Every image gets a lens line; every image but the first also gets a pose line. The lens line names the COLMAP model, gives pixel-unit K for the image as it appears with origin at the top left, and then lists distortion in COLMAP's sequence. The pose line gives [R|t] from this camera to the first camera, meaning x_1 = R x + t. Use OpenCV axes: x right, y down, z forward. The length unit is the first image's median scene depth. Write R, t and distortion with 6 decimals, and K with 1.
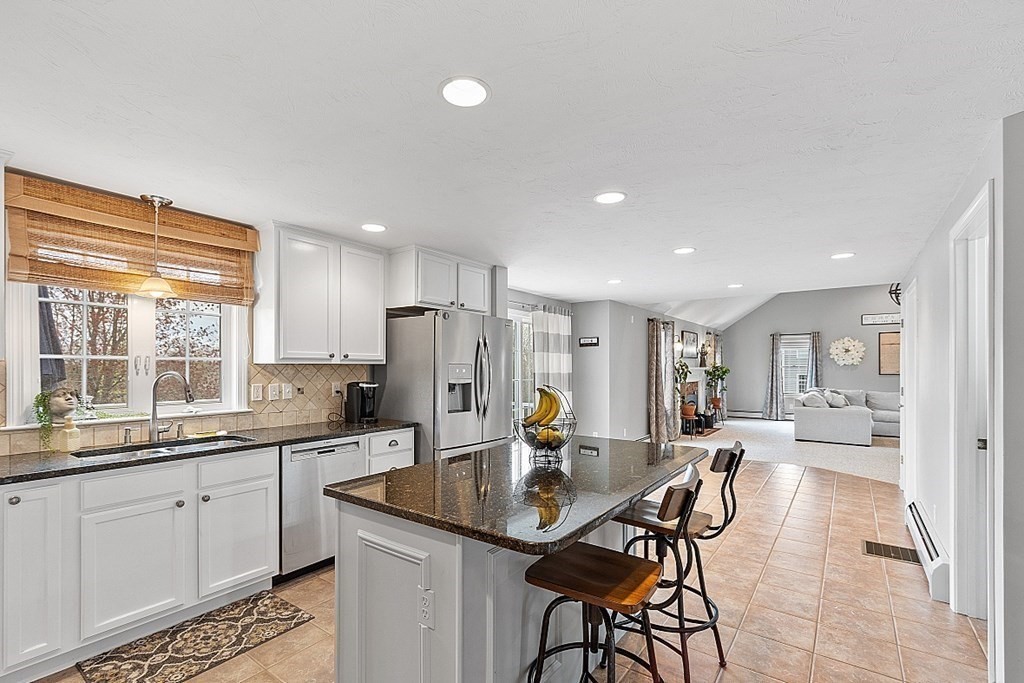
lens RADIAL K [[459.9, 0, 500.6], [0, 459.9, 367.1], [0, 0, 1]] dist [0.002726, 0.000296]
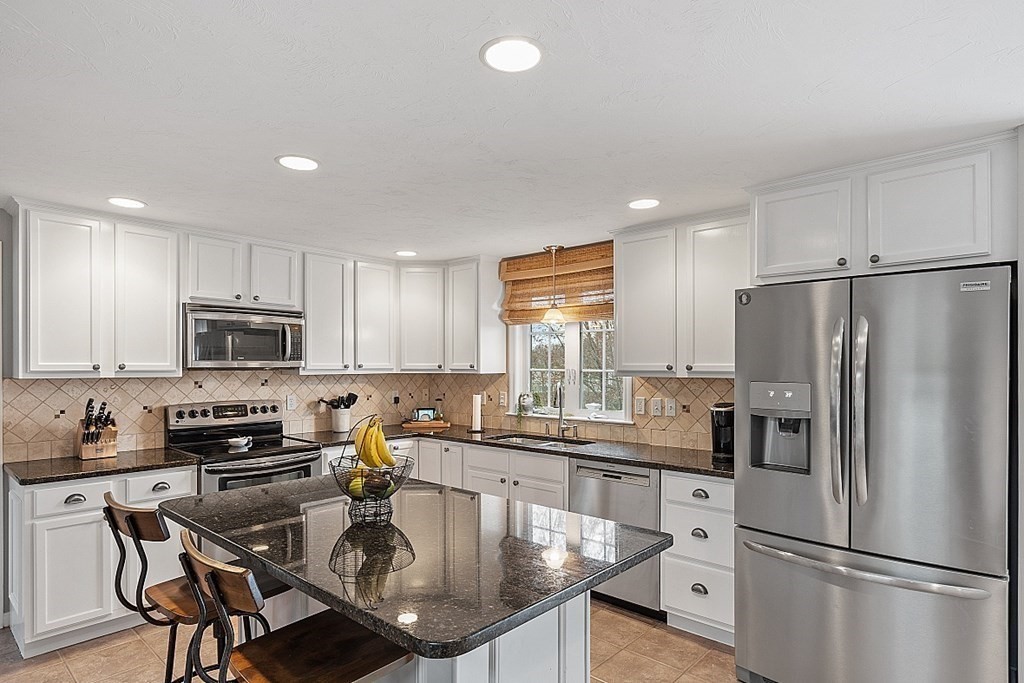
lens RADIAL K [[562.3, 0, 511.7], [0, 562.3, 366.7], [0, 0, 1]] dist [0.001764, -0.000267]
pose [[-0.090154, 0.000236, -0.995928, 0.737671], [-0.001944, 0.999998, 0.000413, -0.029593], [0.995926, 0.001973, -0.090154, 0.918803]]
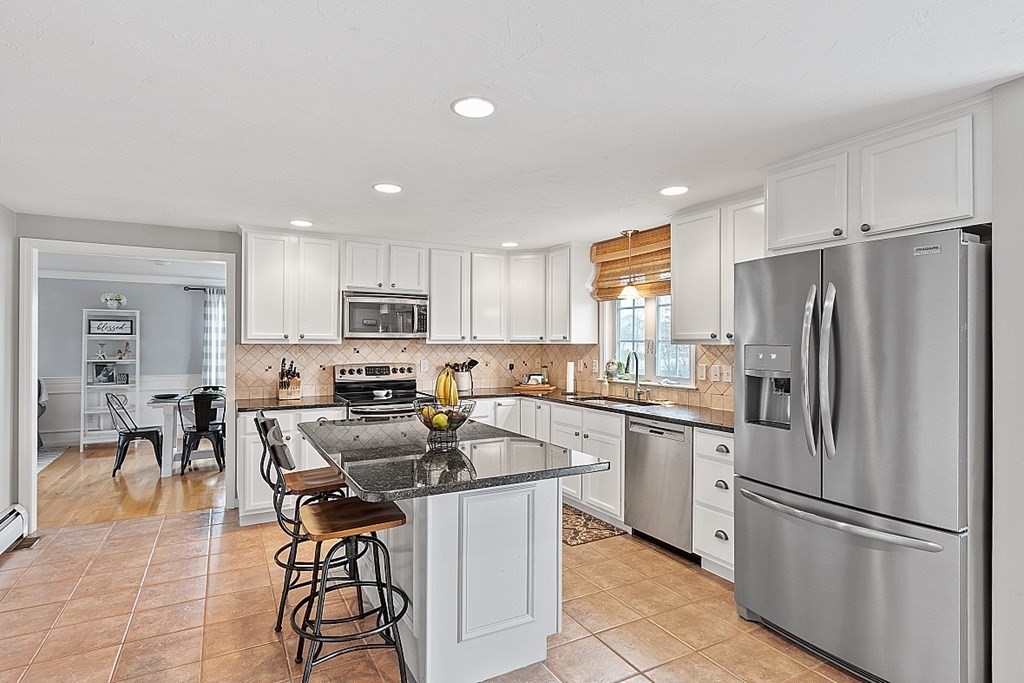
lens RADIAL K [[530.5, 0, 512.0], [0, 530.5, 341.5], [0, 0, 1]] dist [0.000392, 0.000296]
pose [[-0.408739, -0.006722, -0.912626, 0.829784], [-0.004179, 0.999976, -0.005493, -0.007461], [0.912642, 0.001569, -0.408758, 1.205742]]
